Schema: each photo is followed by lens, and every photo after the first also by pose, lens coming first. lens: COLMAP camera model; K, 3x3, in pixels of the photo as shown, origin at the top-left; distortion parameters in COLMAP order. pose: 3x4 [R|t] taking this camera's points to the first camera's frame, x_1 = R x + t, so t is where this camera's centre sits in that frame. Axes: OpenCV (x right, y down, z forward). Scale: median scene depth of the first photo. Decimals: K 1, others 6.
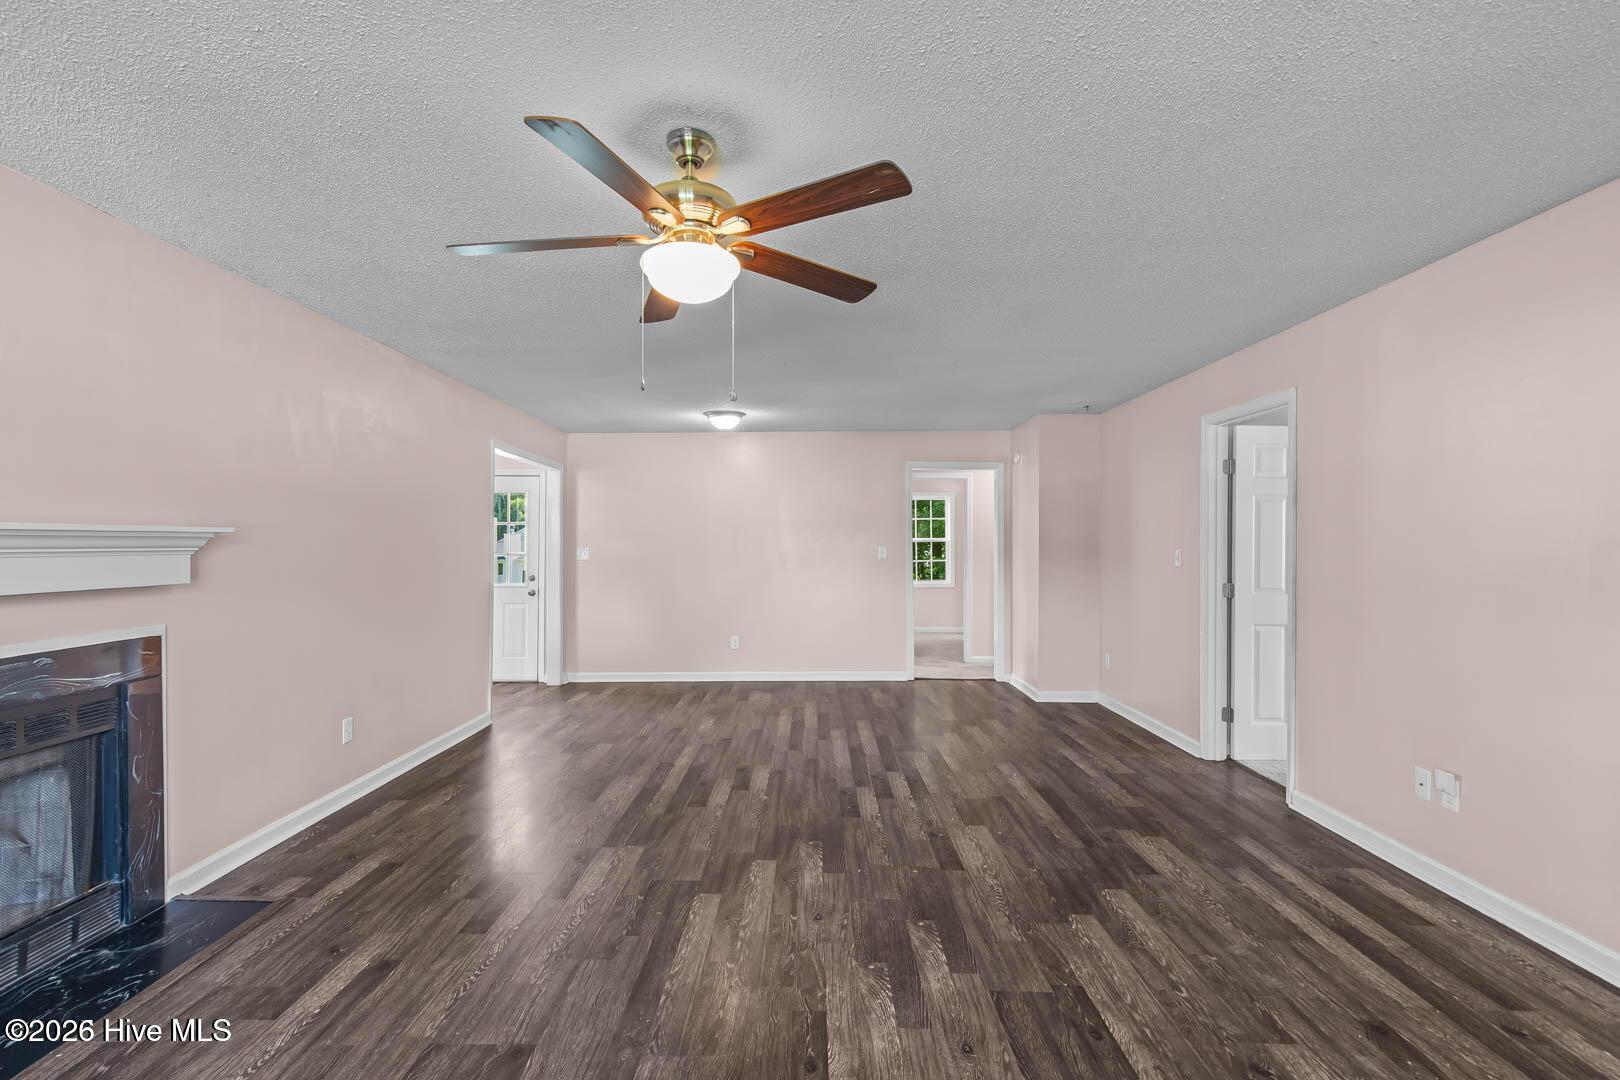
lens RADIAL K [[771.4, 0, 807.7], [0, 771.4, 544.6], [0, 0, 1]] dist [0.008006, -0.000954]
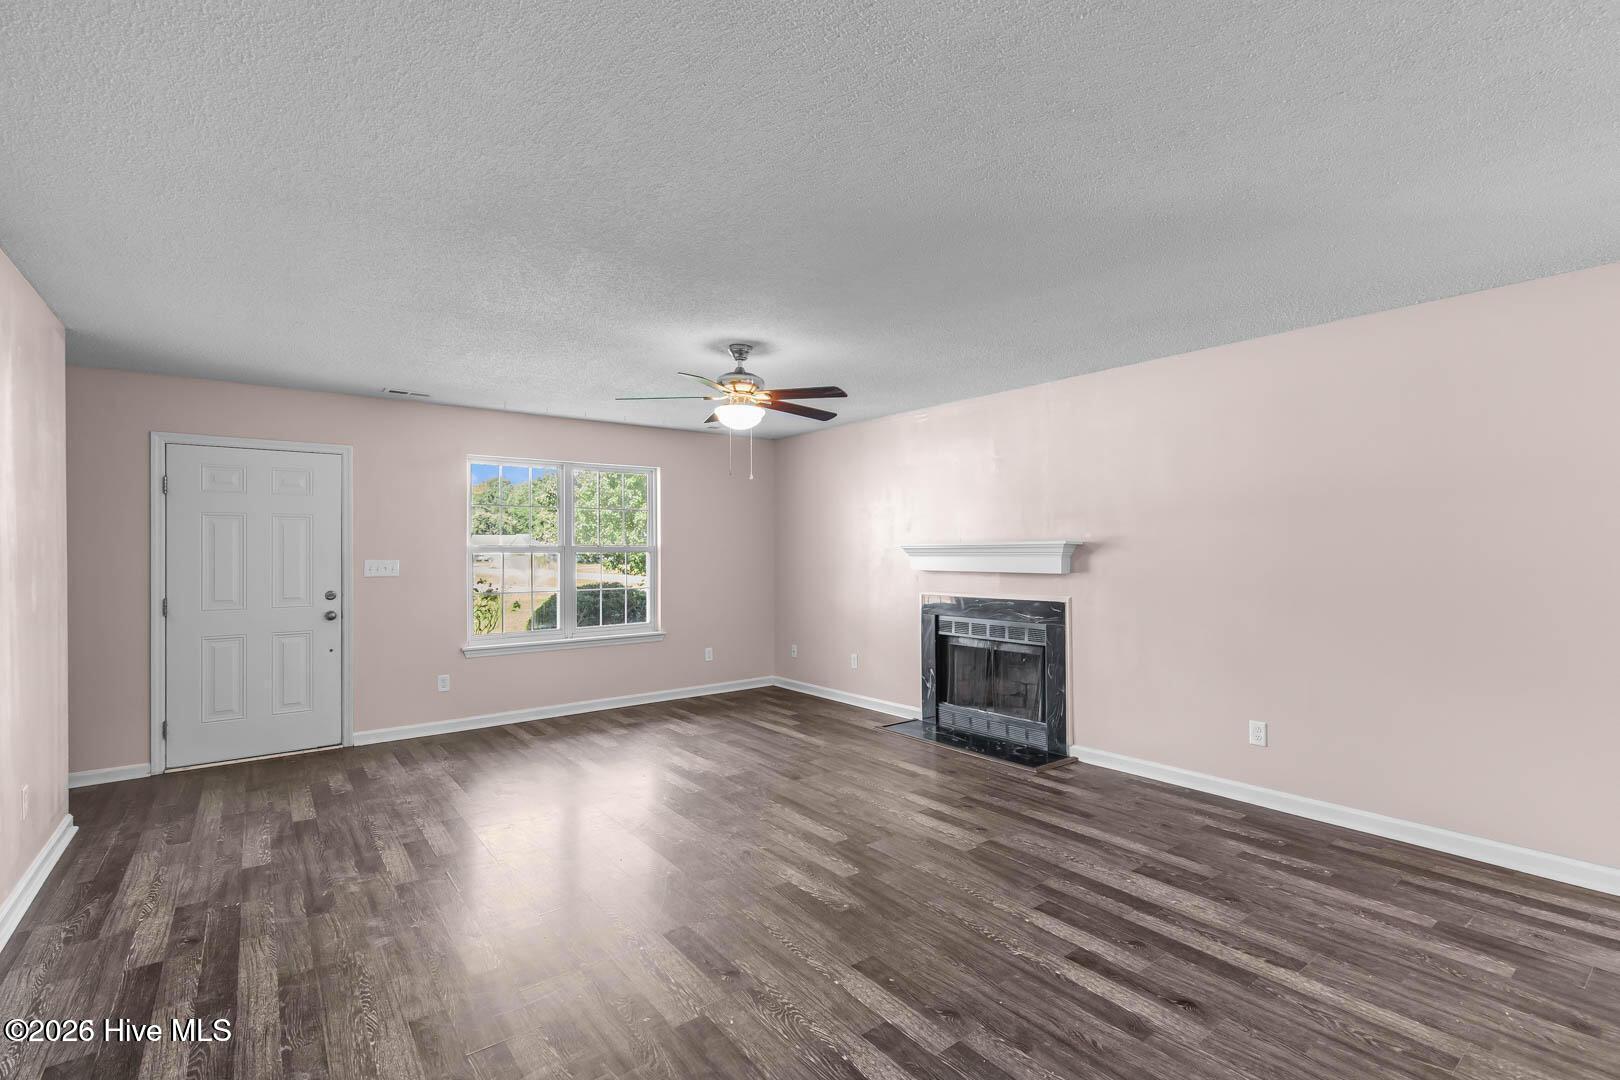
lens RADIAL K [[745.1, 0, 815.6], [0, 745.1, 548.4], [0, 0, 1]] dist [0.011127, -0.002143]
pose [[-0.796584, 0.004875, -0.604508, 0.624456], [0.006582, 0.999978, -0.000610, -0.008011], [0.604491, -0.004465, -0.796599, 1.942389]]
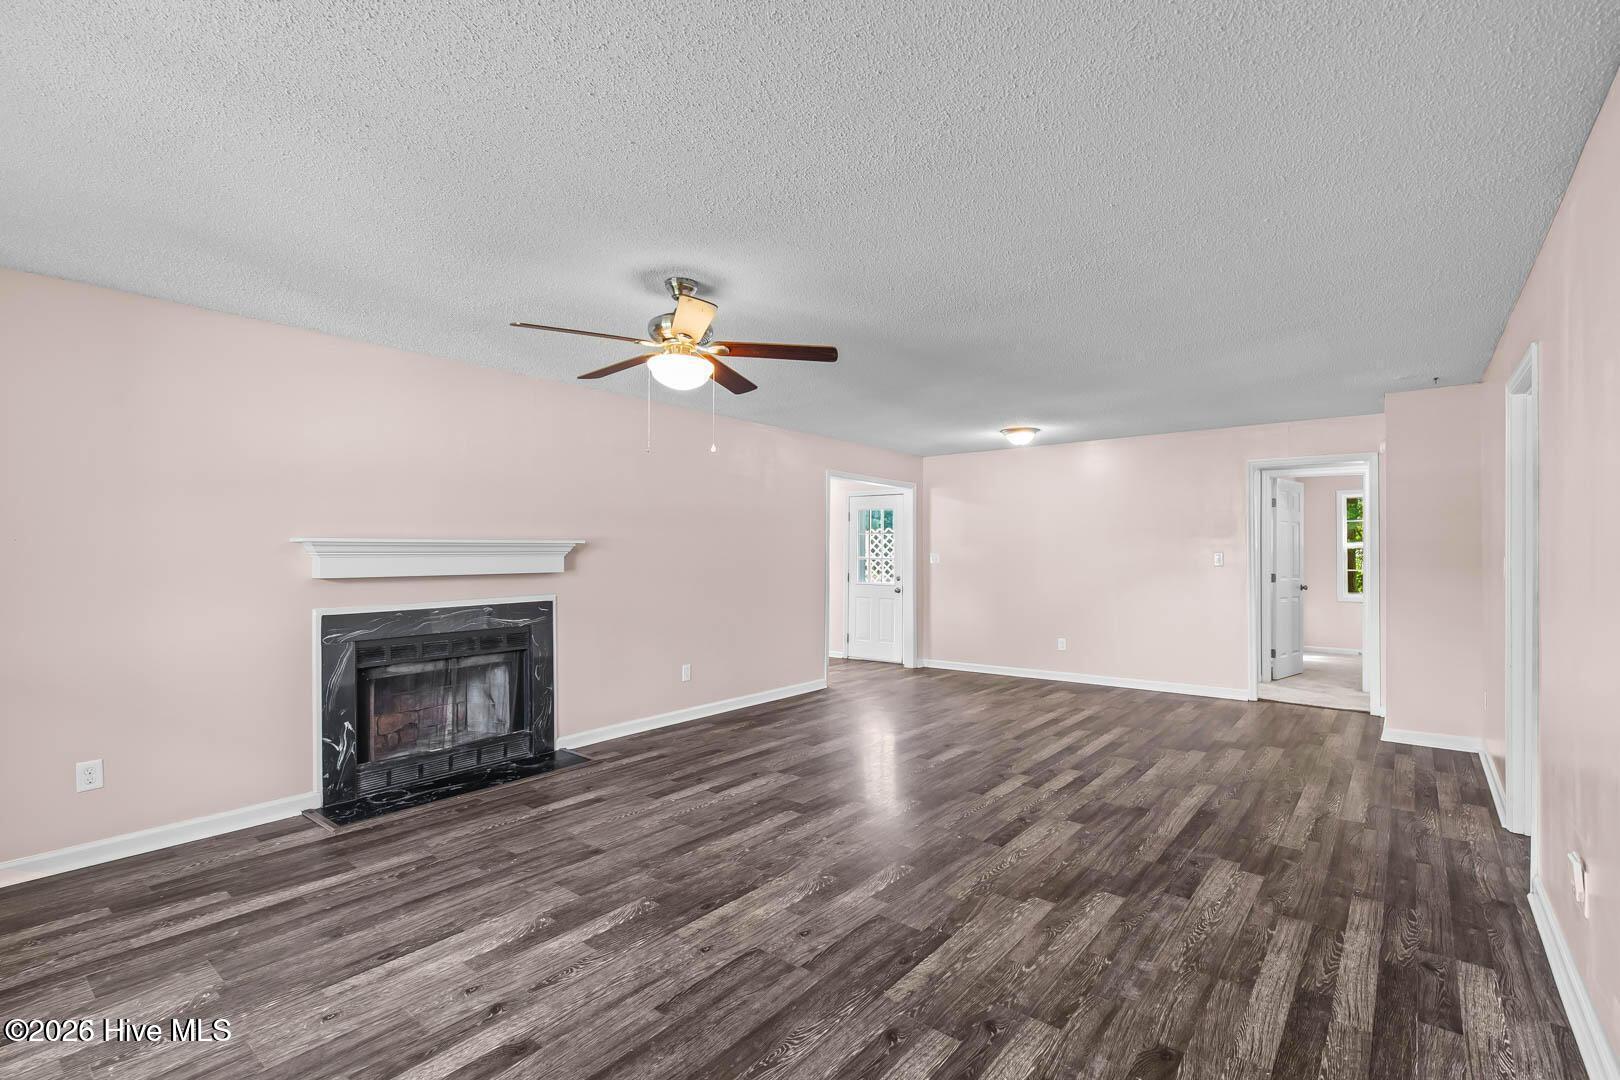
lens RADIAL K [[750.4, 0, 848.7], [0, 750.4, 548.9], [0, 0, 1]] dist [0.003405, -0.000011]
pose [[0.801800, -0.000813, -0.597591, 0.731842], [-0.001324, 0.999994, -0.003137, 0.001125], [0.597590, 0.003306, 0.801795, 0.012904]]
